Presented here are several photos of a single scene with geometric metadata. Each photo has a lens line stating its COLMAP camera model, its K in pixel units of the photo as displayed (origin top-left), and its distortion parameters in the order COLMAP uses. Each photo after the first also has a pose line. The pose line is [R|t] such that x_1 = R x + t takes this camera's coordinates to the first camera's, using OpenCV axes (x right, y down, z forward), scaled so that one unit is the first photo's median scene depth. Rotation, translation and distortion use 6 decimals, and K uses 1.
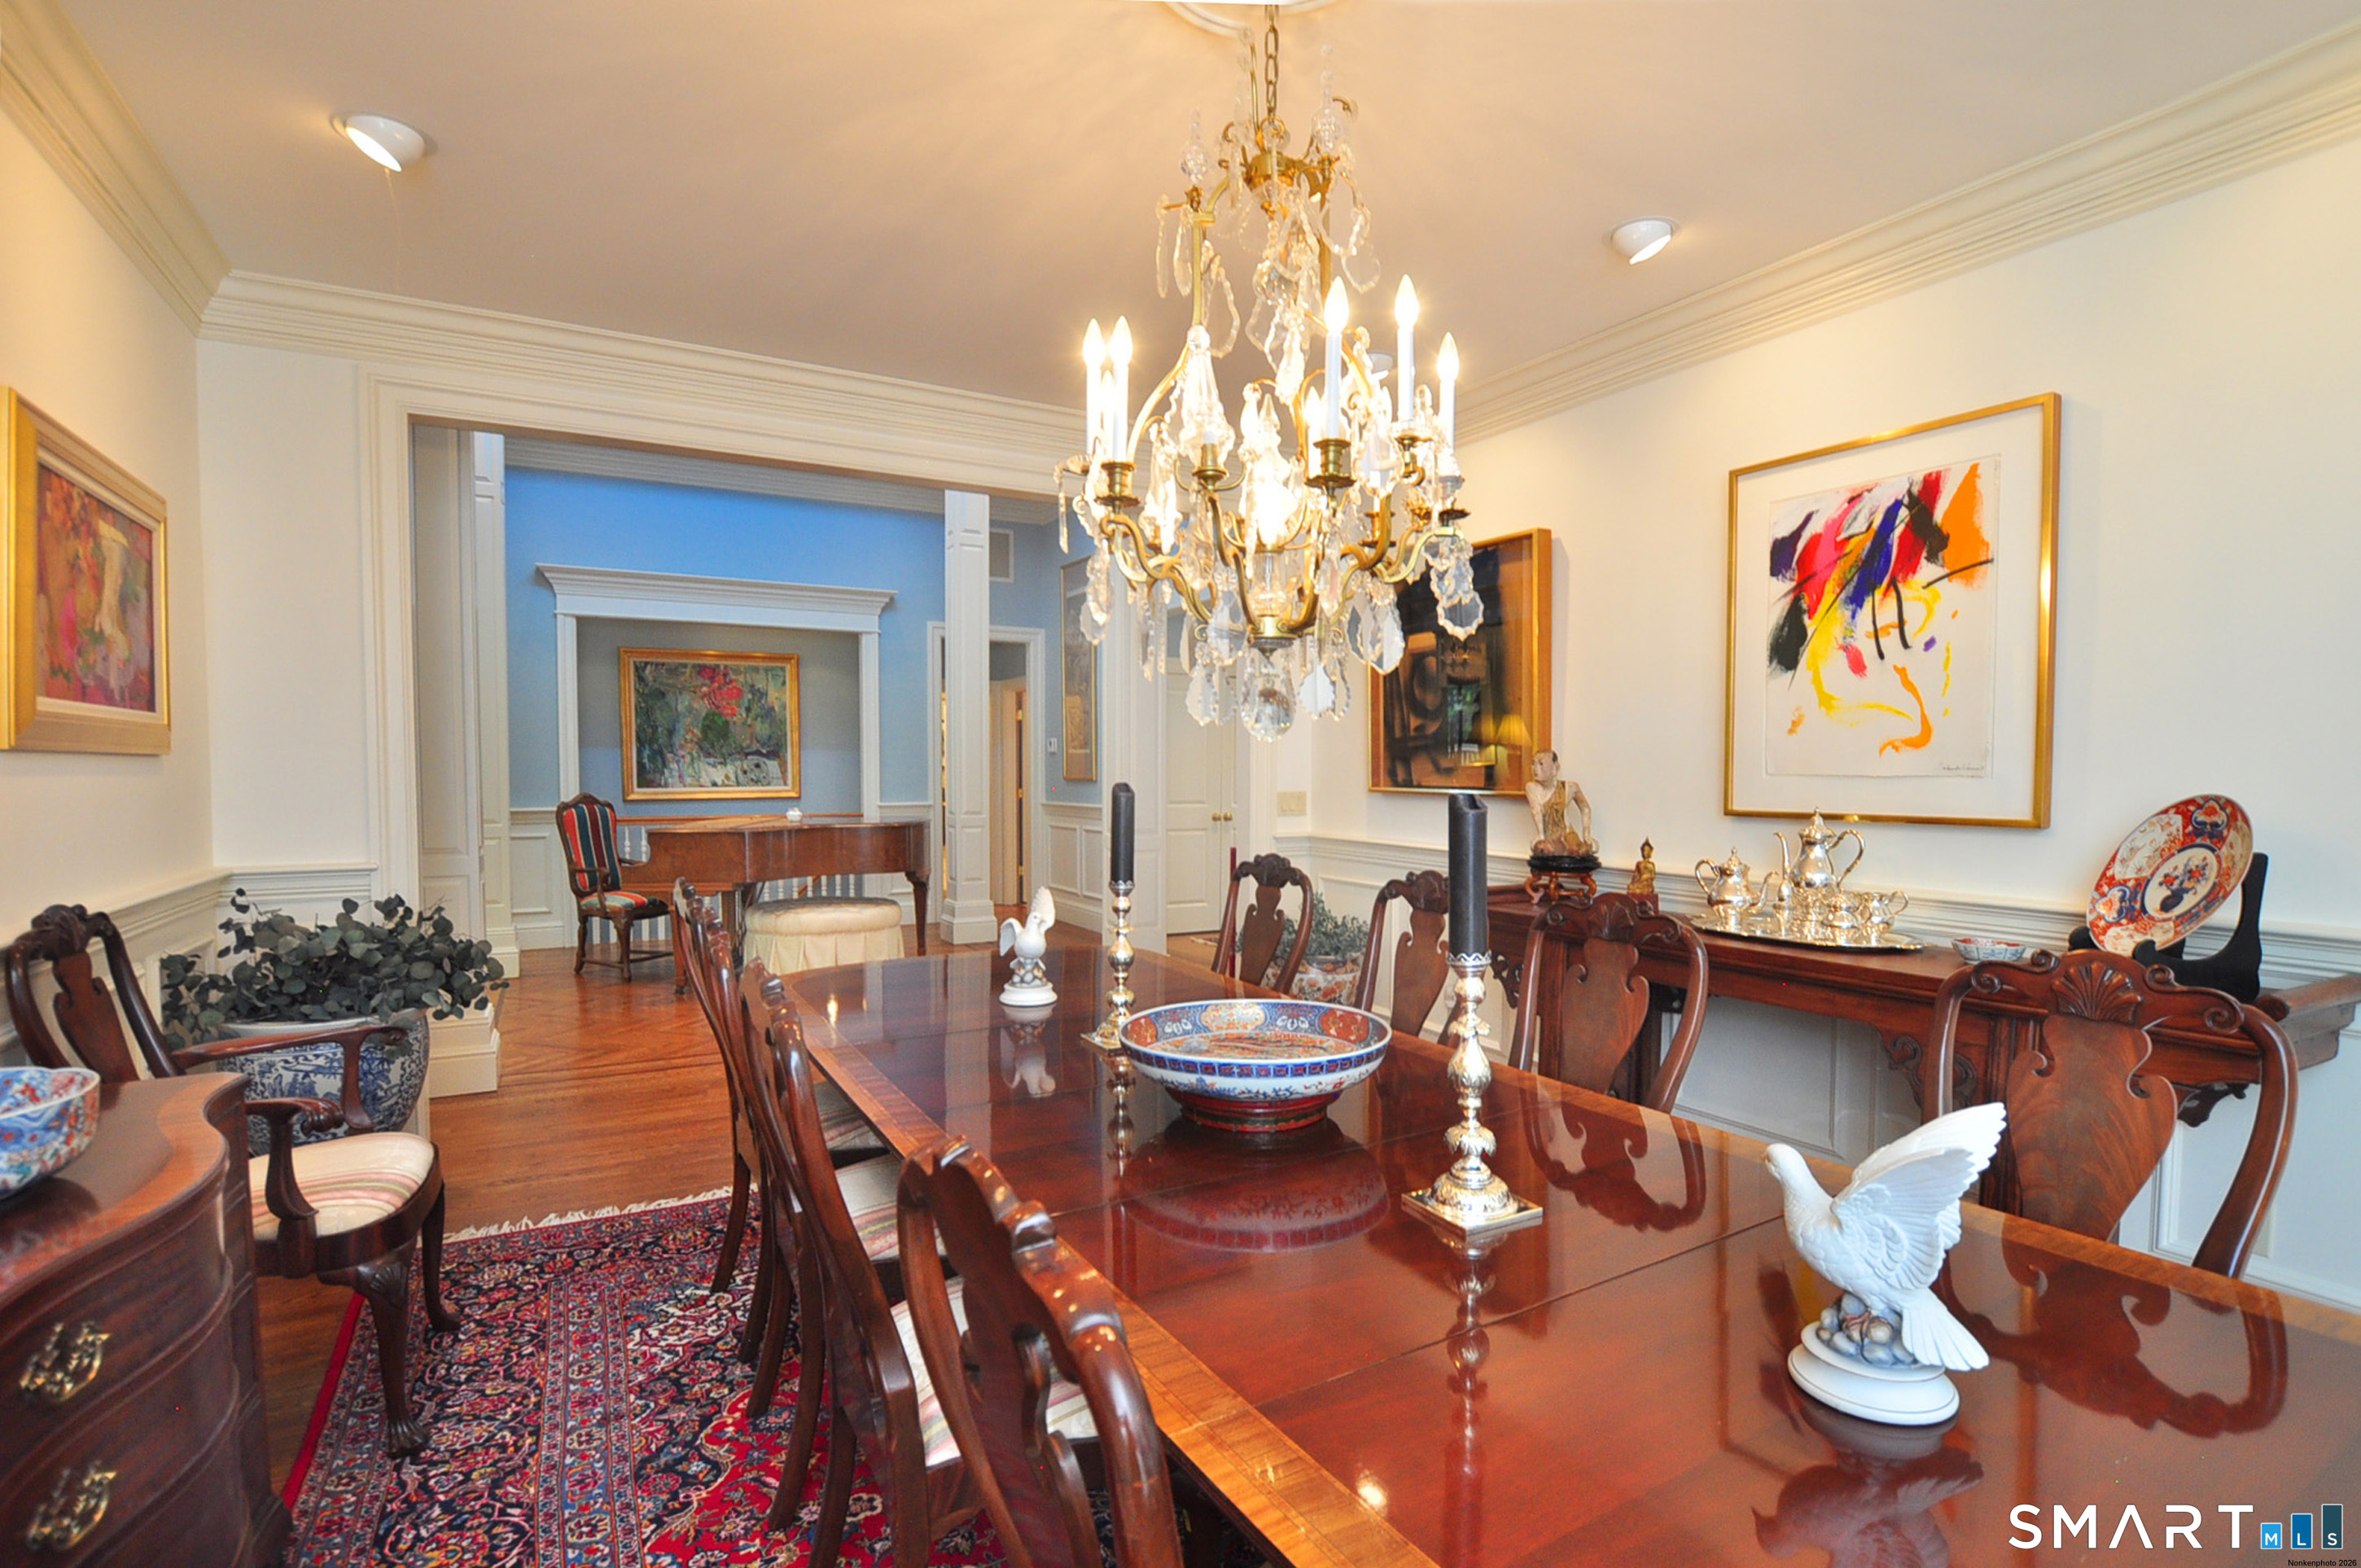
lens RADIAL K [[1104.5, 0, 1180.1], [0, 1104.5, 786.2], [0, 0, 1]] dist [0.000341, 0.000017]
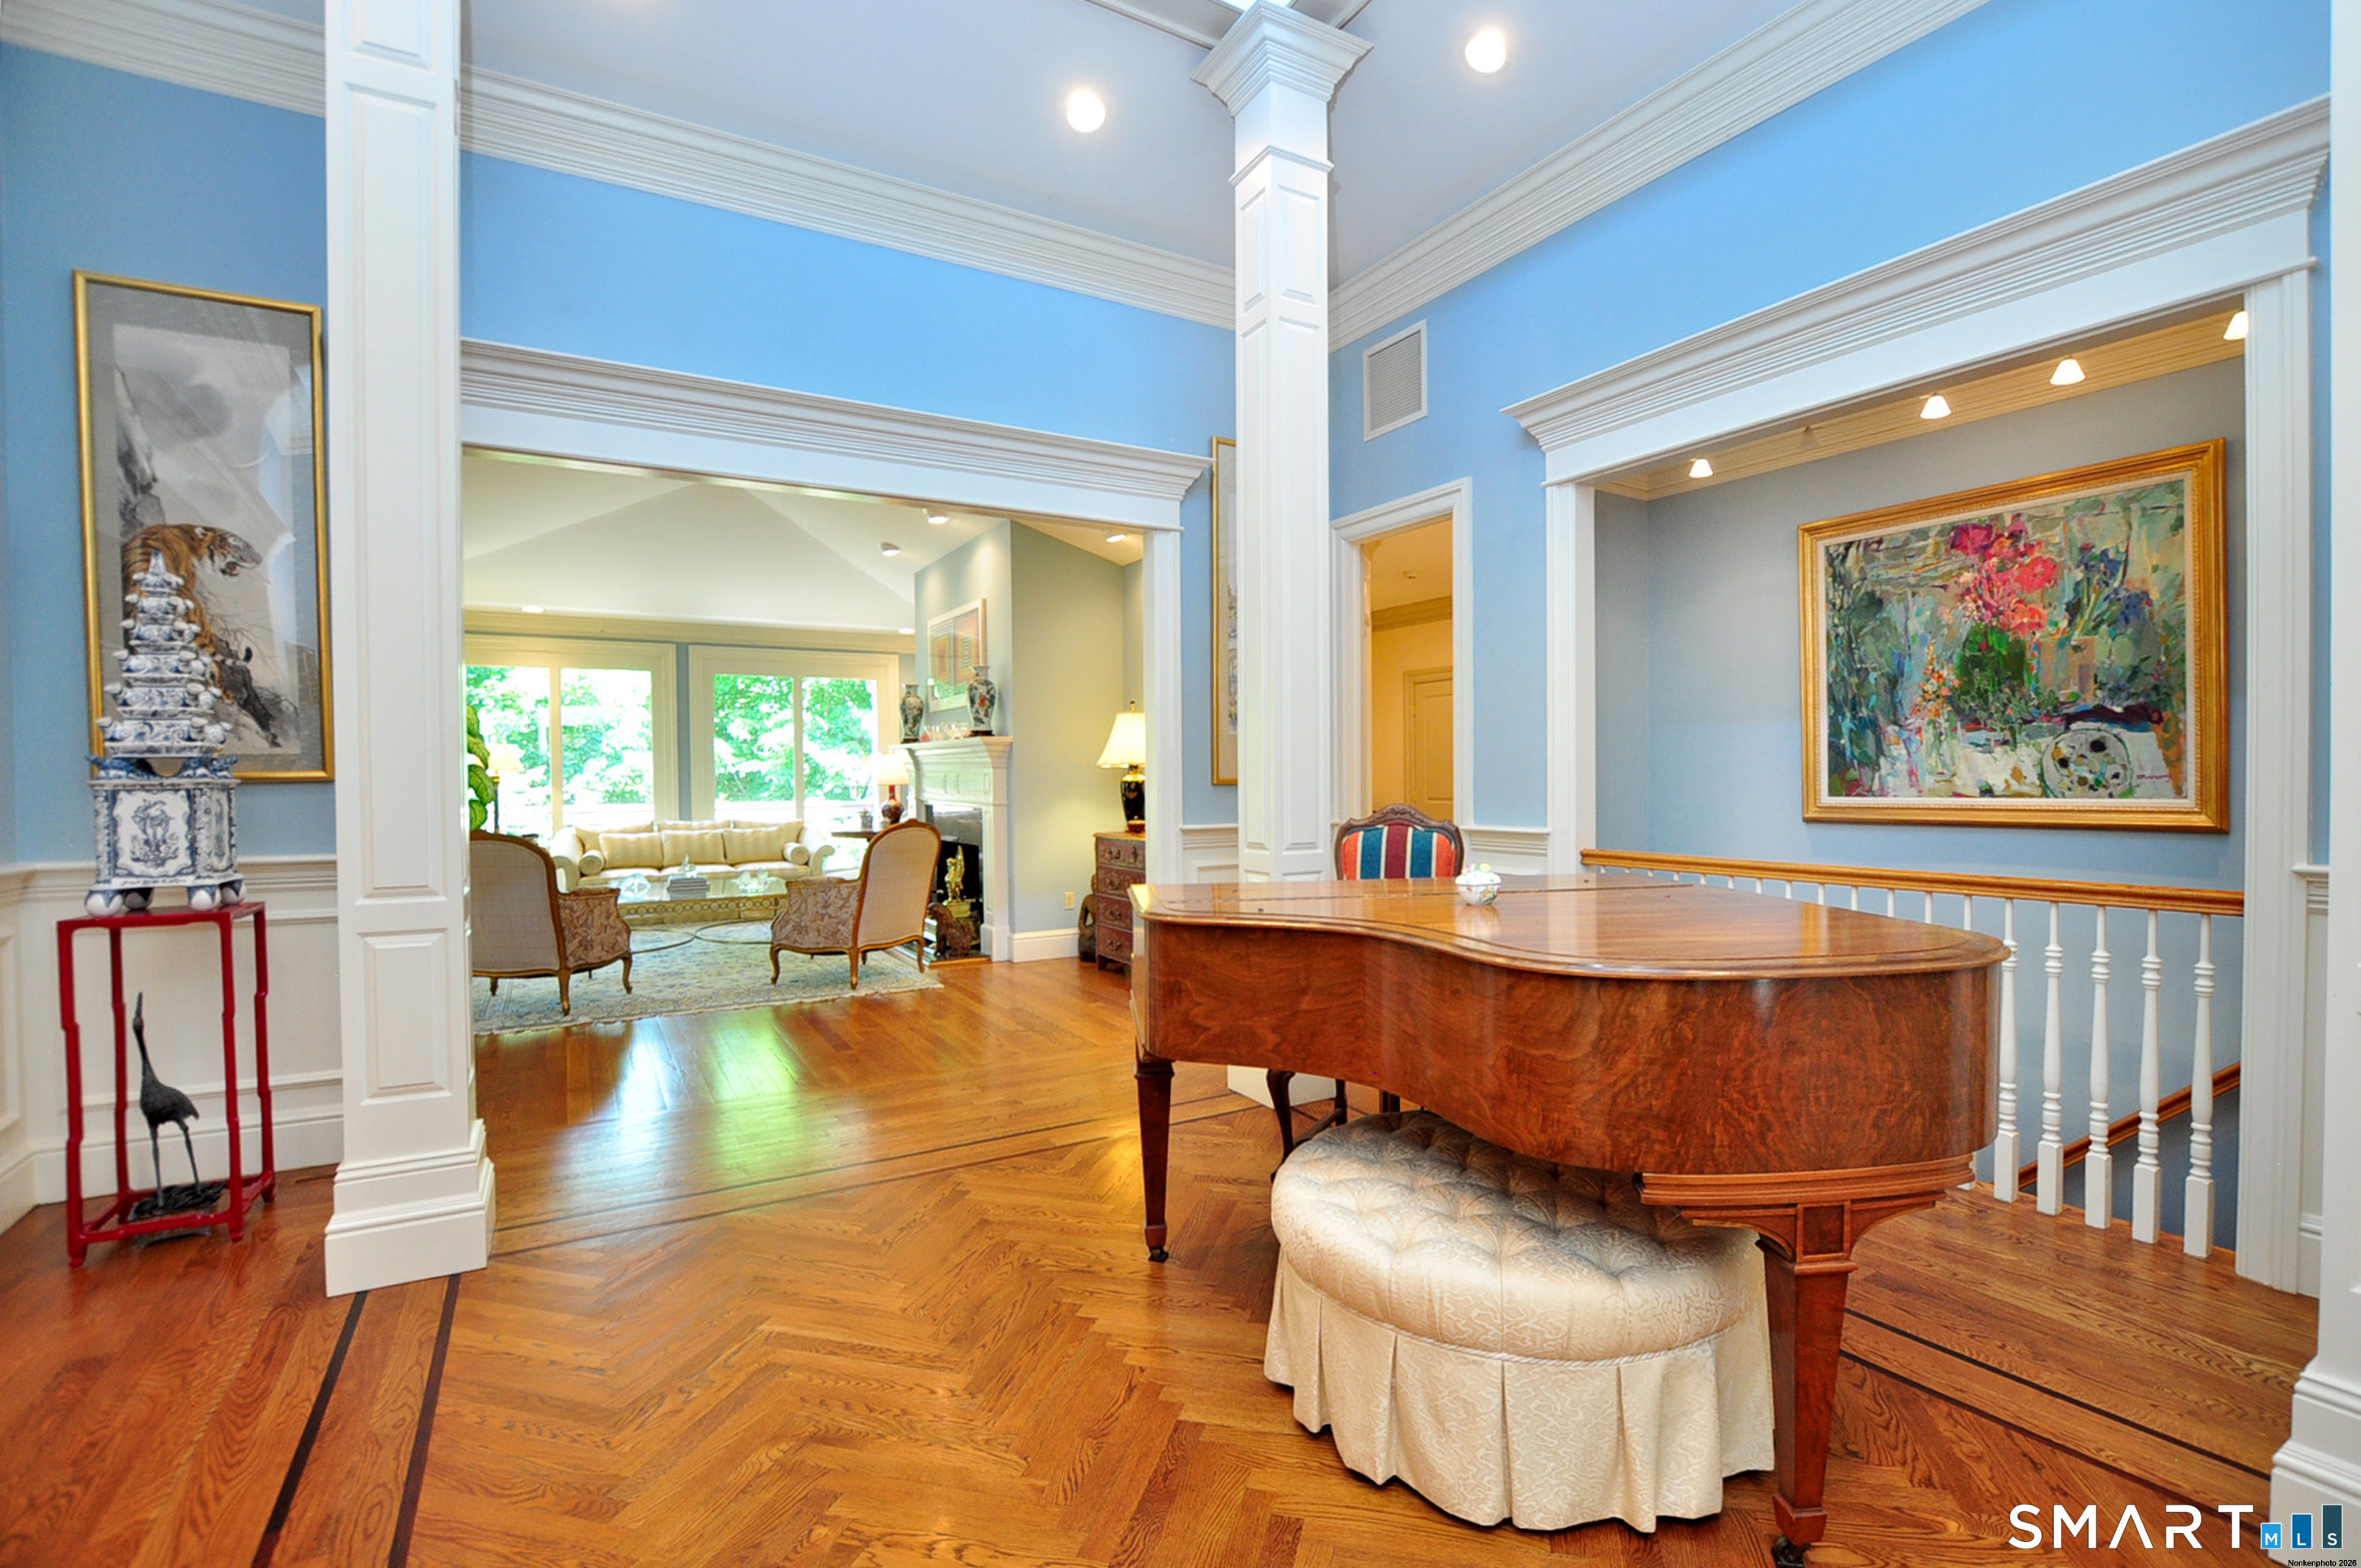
lens RADIAL K [[1054.5, 0, 1184.1], [0, 1054.5, 779.9], [0, 0, 1]] dist [-0.001468, -0.000092]
pose [[0.095571, 0.008382, -0.995387, -0.035775], [-0.008225, 0.999937, 0.007631, -0.006605], [0.995389, 0.007458, 0.095634, 0.645303]]
